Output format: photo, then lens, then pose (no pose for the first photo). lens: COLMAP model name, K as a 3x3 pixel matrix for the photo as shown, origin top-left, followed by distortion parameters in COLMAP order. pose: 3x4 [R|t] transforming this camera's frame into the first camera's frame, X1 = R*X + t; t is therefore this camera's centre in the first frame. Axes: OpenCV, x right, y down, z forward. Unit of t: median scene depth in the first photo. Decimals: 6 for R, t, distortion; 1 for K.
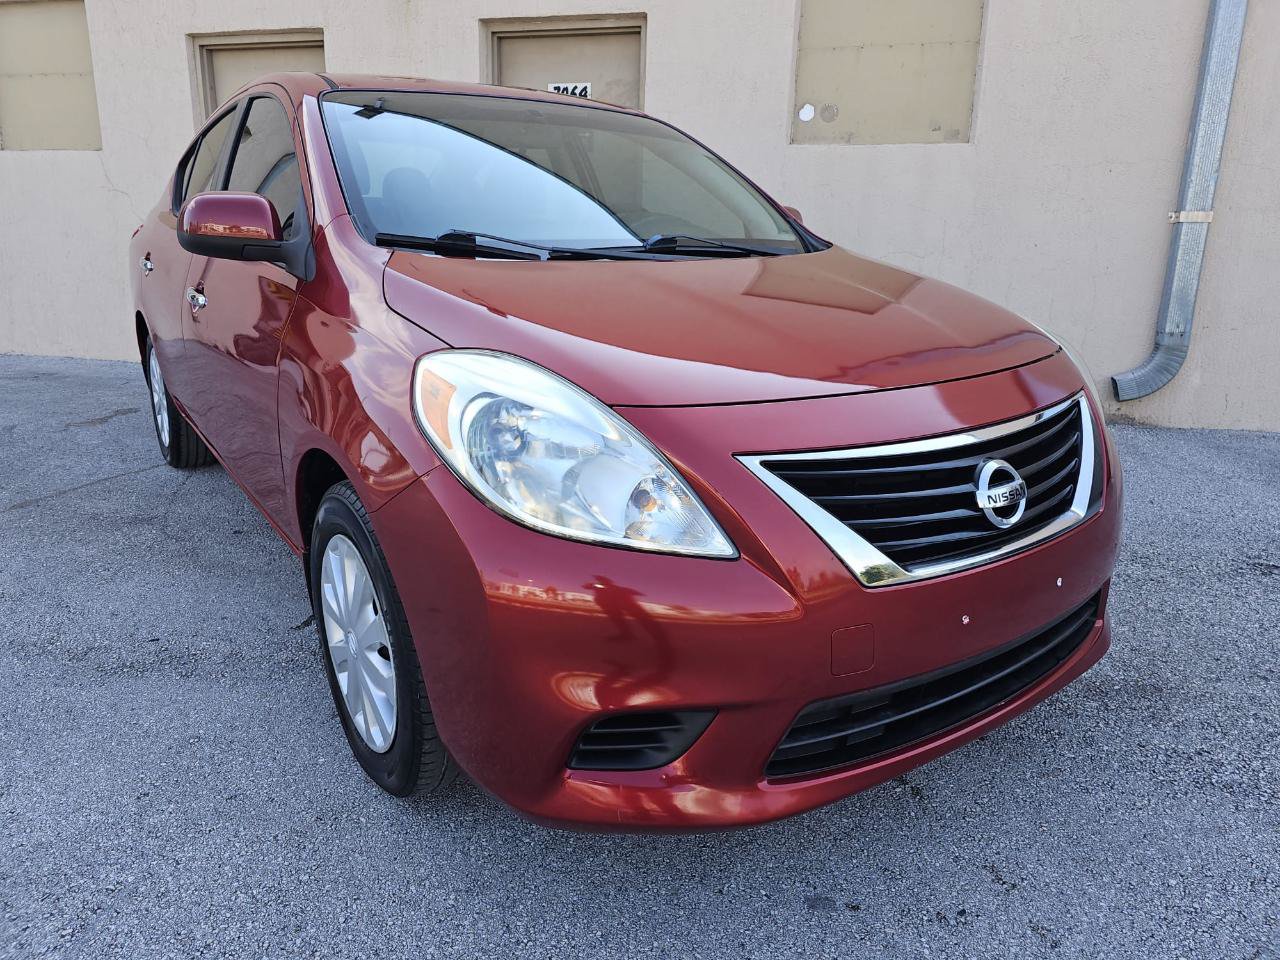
lens RADIAL K [[859.4, 0, 633.5], [0, 859.4, 479.1], [0, 0, 1]] dist [0.041137, -0.035842]
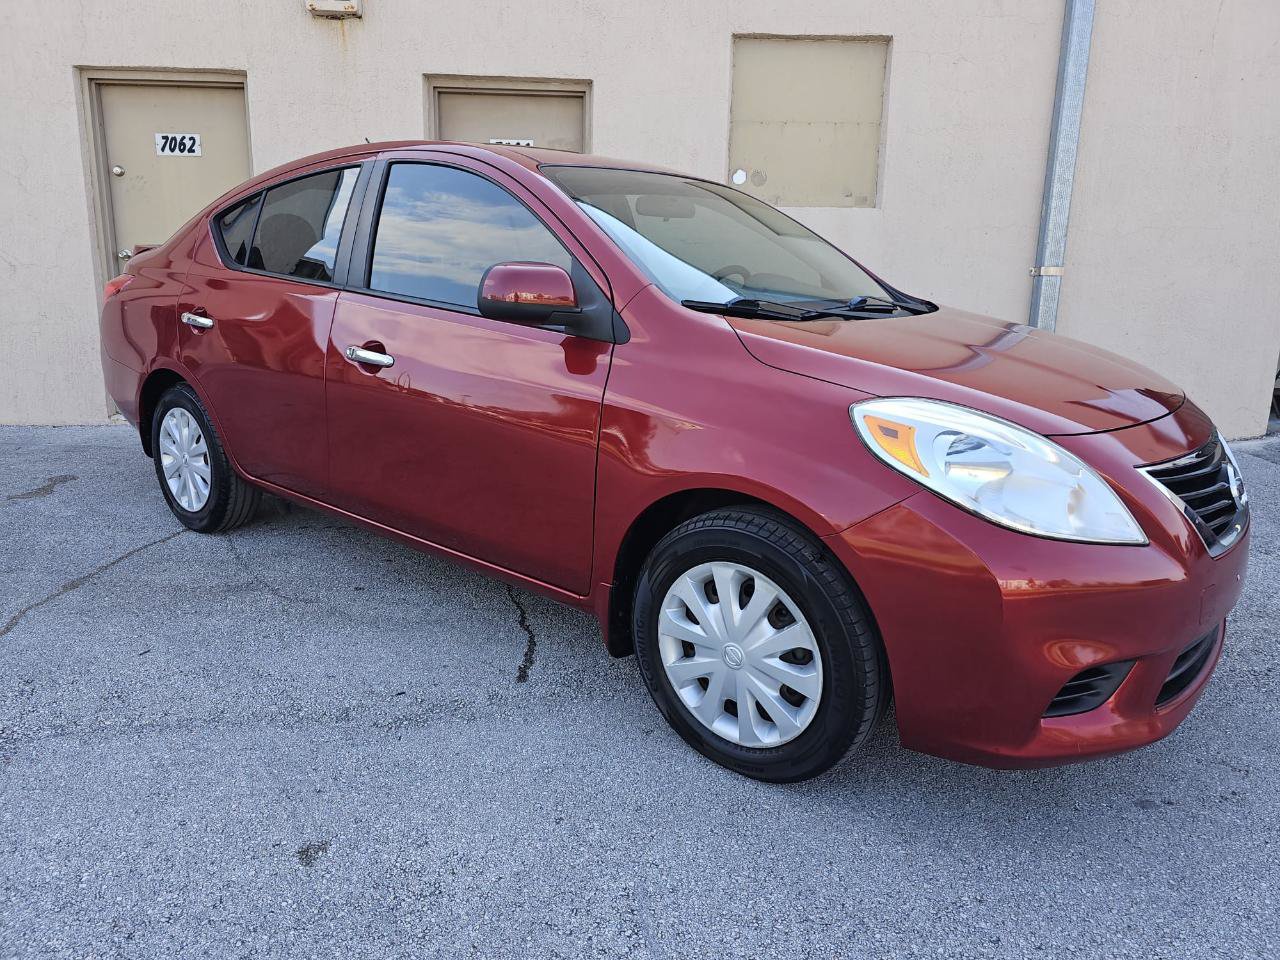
lens RADIAL K [[859.4, 0, 631.8], [0, 859.4, 487.5], [0, 0, 1]] dist [0.041137, -0.035842]
pose [[0.960815, -0.063946, 0.269713, -0.465959], [0.072608, 0.997112, -0.022254, -0.011122], [-0.267511, 0.040966, 0.962684, -0.046520]]
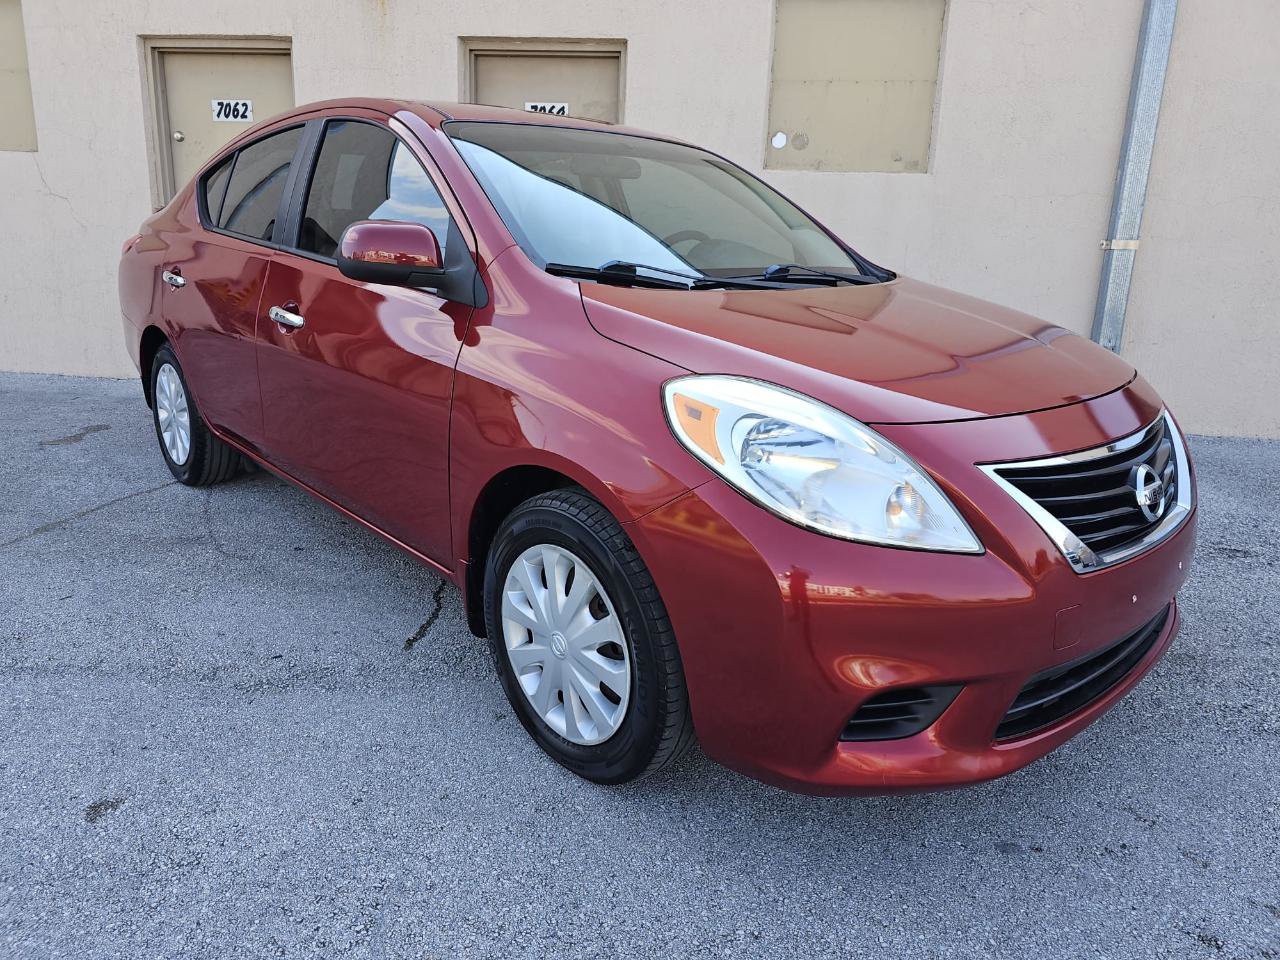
lens RADIAL K [[859.4, 0, 632.9], [0, 859.4, 480.5], [0, 0, 1]] dist [0.041137, -0.035842]
pose [[0.990578, -0.020728, 0.135374, -0.232568], [0.021651, 0.999751, -0.005349, -0.004760], [-0.135230, 0.008230, 0.990780, -0.048177]]
